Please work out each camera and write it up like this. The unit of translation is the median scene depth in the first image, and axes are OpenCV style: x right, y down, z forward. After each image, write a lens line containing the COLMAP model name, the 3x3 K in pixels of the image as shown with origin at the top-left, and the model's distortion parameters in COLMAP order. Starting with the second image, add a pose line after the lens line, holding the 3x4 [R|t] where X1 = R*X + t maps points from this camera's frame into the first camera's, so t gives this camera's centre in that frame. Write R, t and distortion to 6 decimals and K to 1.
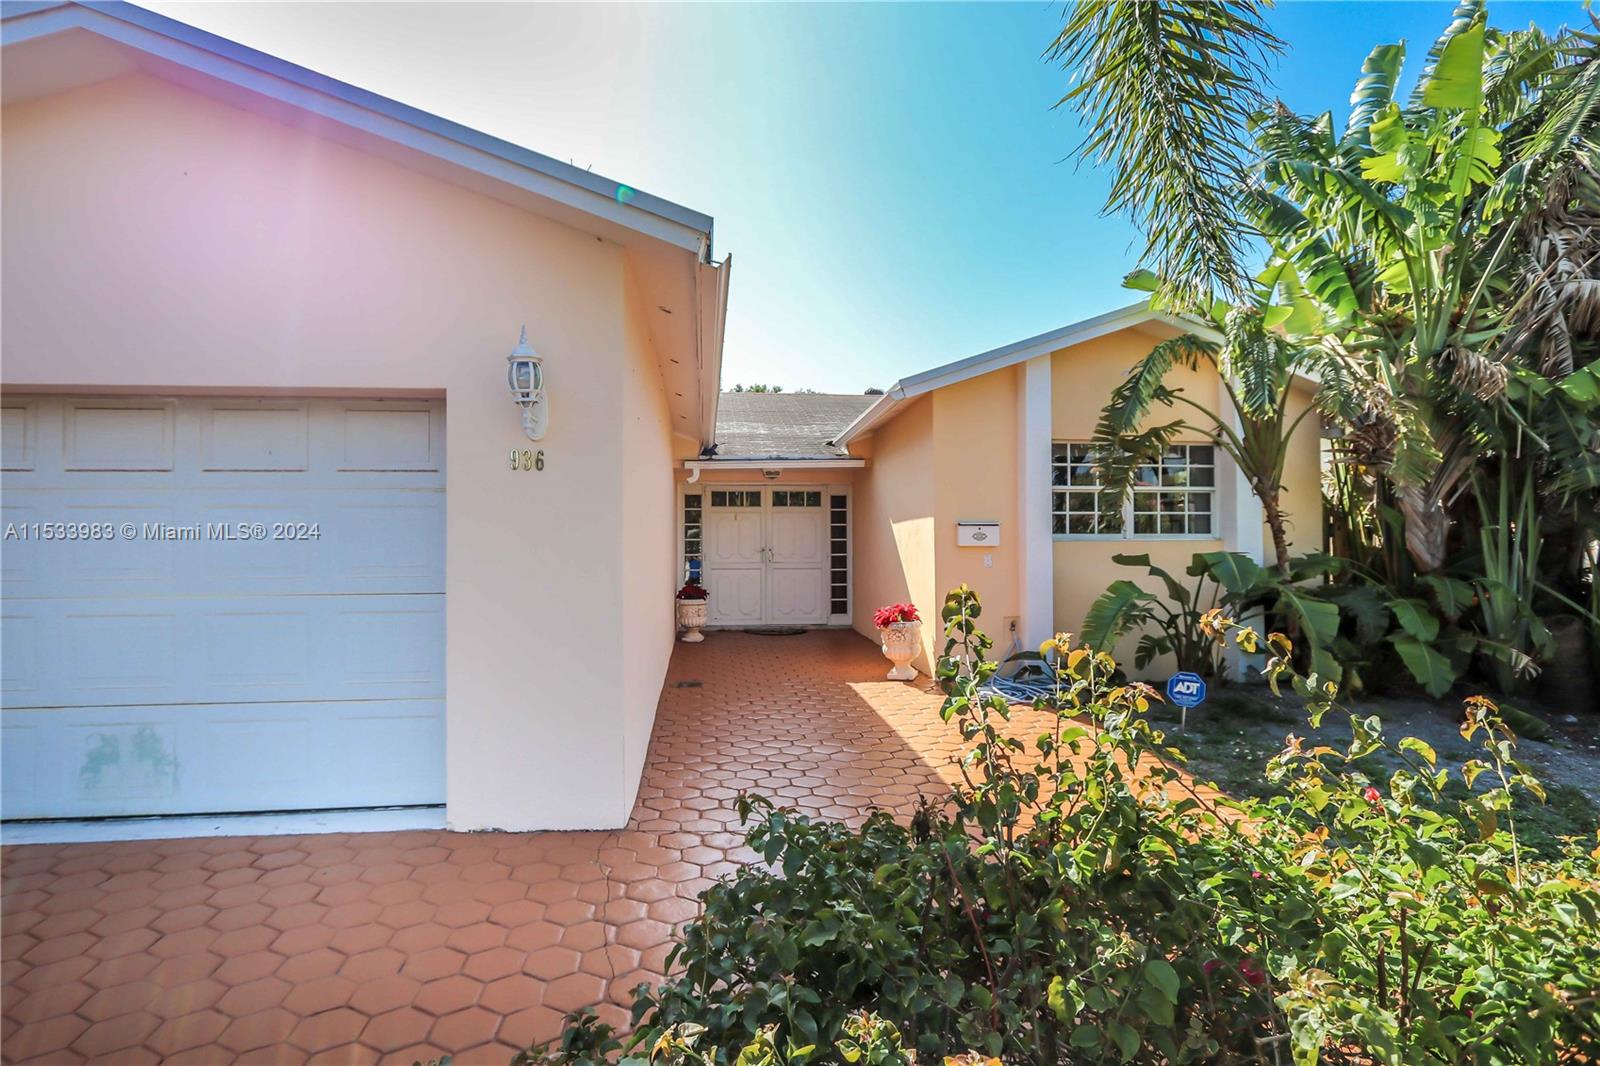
lens RADIAL K [[775.5, 0, 791.3], [0, 775.5, 532.9], [0, 0, 1]] dist [-0.001688, -0.000419]
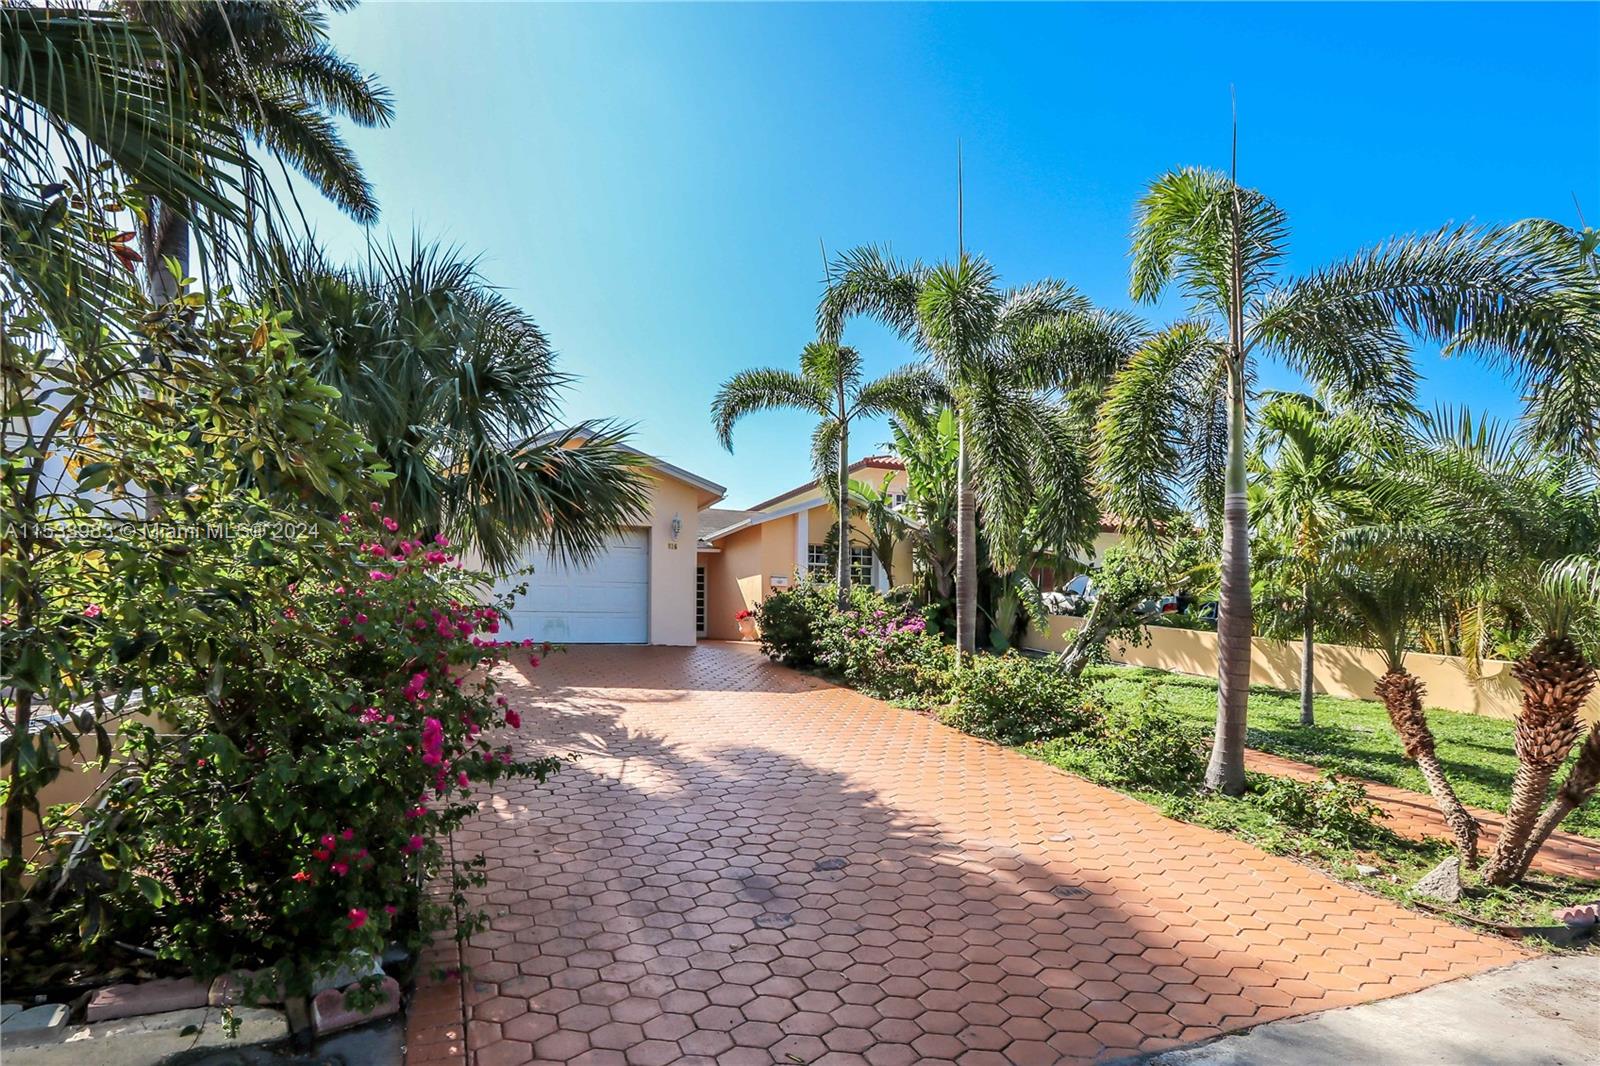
lens RADIAL K [[775.5, 0, 799.9], [0, 775.5, 535.8], [0, 0, 1]] dist [-0.001688, -0.000419]
pose [[0.954165, 0.041599, 0.296377, -0.415992], [-0.008081, 0.993513, -0.113430, 0.133579], [-0.299173, 0.105835, 0.948311, -1.319737]]
